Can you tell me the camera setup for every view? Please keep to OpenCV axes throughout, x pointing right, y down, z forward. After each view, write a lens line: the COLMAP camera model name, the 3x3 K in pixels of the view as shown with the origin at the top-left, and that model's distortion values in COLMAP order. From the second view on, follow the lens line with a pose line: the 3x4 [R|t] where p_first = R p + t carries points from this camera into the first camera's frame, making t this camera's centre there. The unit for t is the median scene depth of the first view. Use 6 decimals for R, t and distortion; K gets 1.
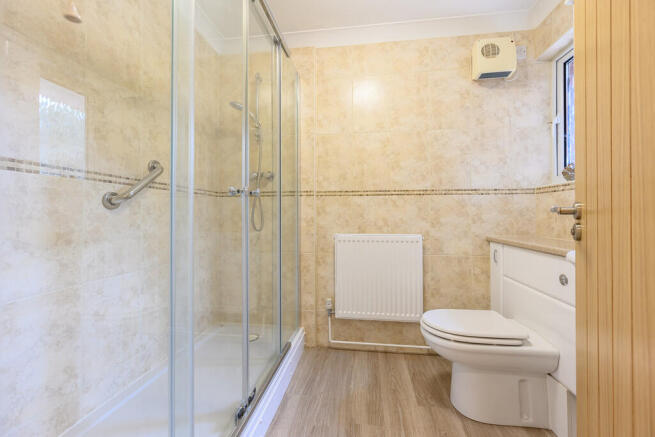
lens RADIAL K [[261.1, 0, 329.3], [0, 261.1, 219.2], [0, 0, 1]] dist [0.001045, 0.000061]
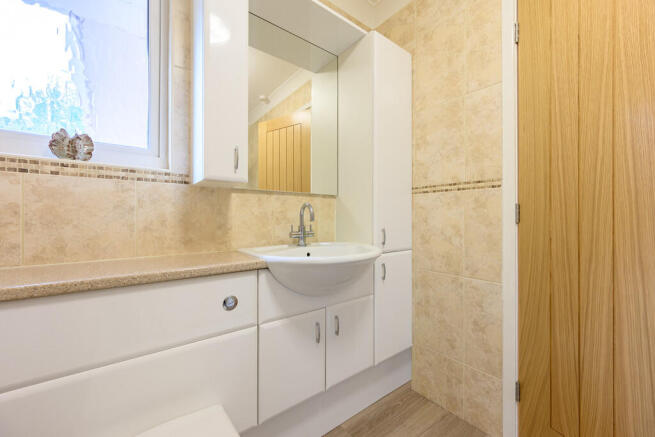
lens RADIAL K [[261.1, 0, 329.3], [0, 261.1, 219.2], [0, 0, 1]] dist [0.001045, 0.000061]
pose [[-0.719603, 0.002759, 0.694381, 0.106130], [0.006651, 0.999974, 0.002920, -0.012707], [-0.694354, 0.006720, -0.719602, 0.995673]]
